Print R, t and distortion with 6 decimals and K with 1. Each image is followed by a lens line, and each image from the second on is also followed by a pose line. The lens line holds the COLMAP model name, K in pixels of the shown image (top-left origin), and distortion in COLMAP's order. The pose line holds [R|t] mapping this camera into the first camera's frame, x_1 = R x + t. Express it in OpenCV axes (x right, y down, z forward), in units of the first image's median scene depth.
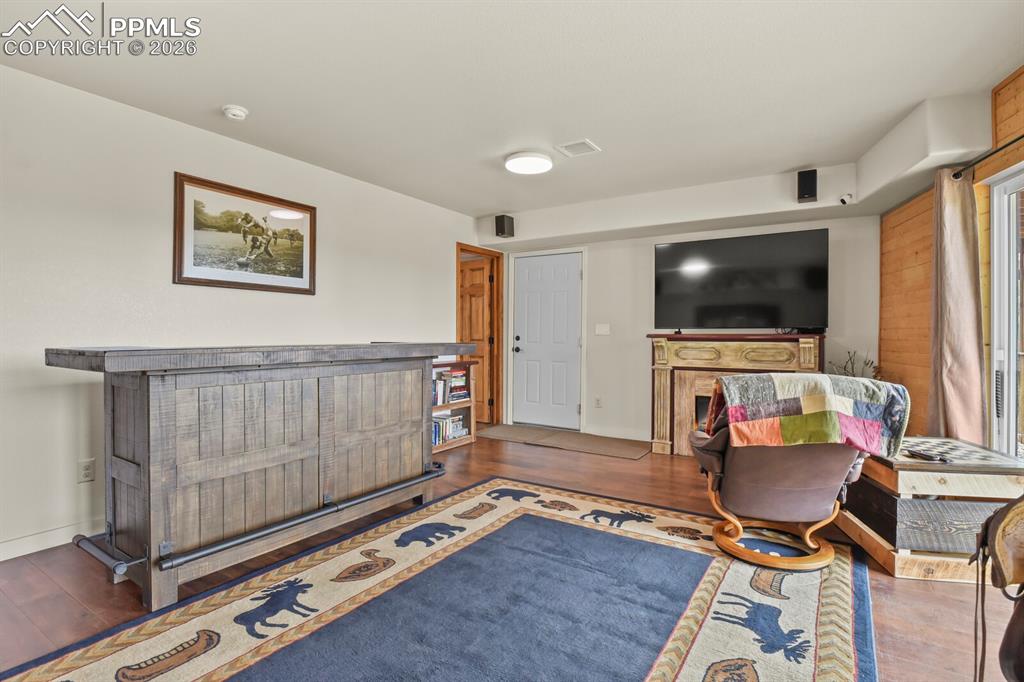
lens RADIAL K [[496.9, 0, 510.4], [0, 496.9, 336.0], [0, 0, 1]] dist [-0.007662, -0.006183]
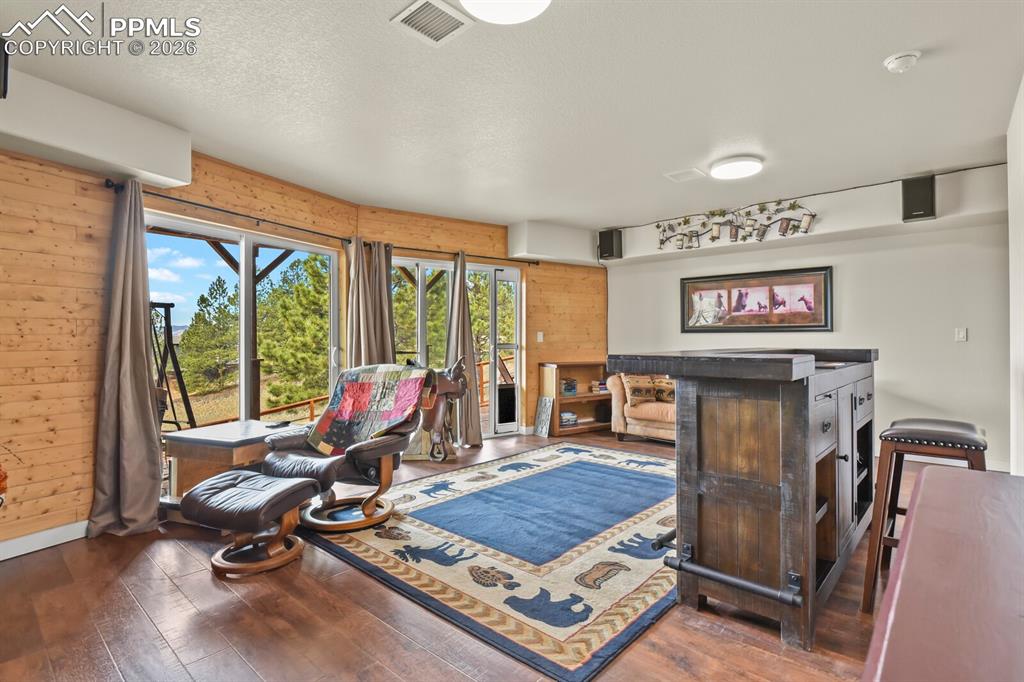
lens RADIAL K [[496.9, 0, 511.6], [0, 496.9, 338.0], [0, 0, 1]] dist [-0.007662, -0.006183]
pose [[-0.988152, 0.003083, 0.153446, -0.050211], [0.002975, 0.999995, -0.000933, -0.008043], [-0.153448, -0.000466, -0.988157, 1.811405]]
